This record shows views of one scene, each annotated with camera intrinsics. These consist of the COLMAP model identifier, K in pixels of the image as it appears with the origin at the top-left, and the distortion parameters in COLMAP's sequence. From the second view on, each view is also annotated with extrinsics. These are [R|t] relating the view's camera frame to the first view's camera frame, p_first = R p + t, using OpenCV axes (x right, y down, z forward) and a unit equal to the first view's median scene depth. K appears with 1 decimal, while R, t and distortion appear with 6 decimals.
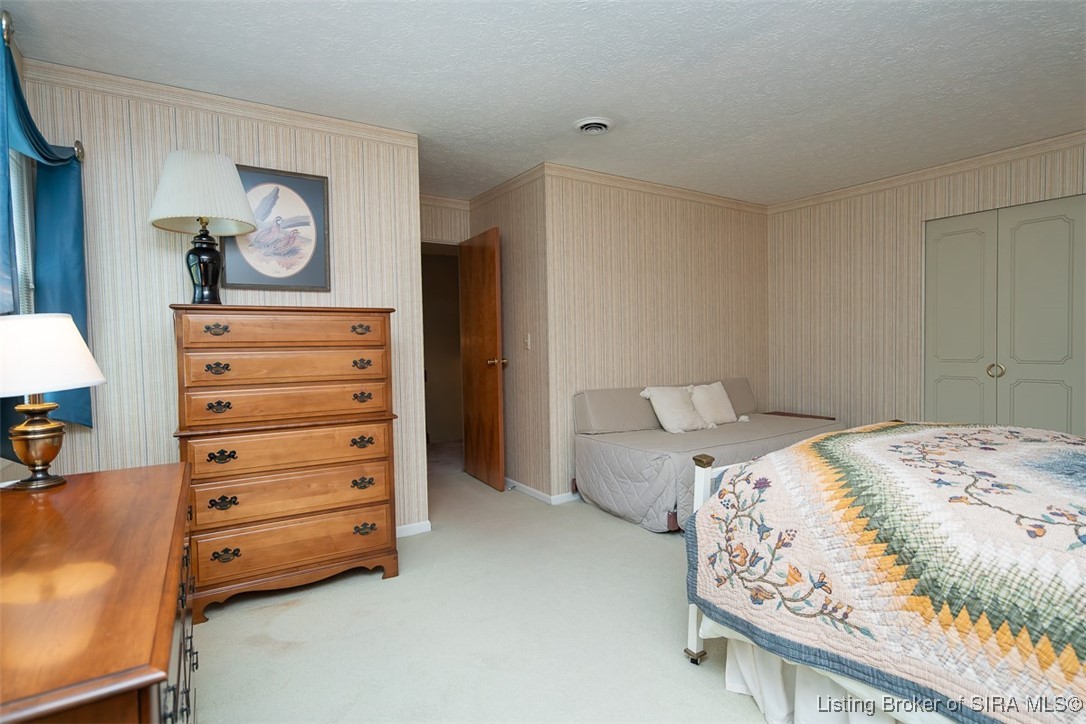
lens RADIAL K [[539.8, 0, 543.0], [0, 539.8, 362.0], [0, 0, 1]] dist [0.000892, 0.000255]
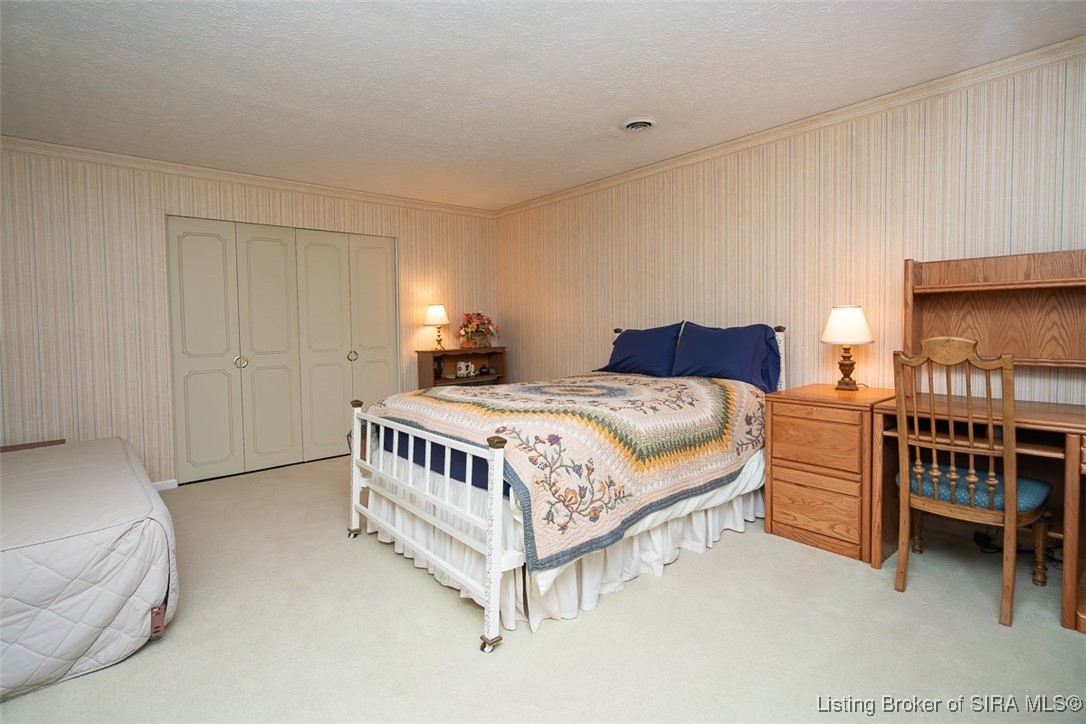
lens RADIAL K [[523.0, 0, 543.2], [0, 523.0, 340.0], [0, 0, 1]] dist [0.000409, -0.000028]
pose [[-0.142104, -0.009125, 0.989810, -0.839192], [0.059997, 0.998040, 0.017814, -0.030893], [-0.988032, 0.061917, -0.141278, 1.240464]]
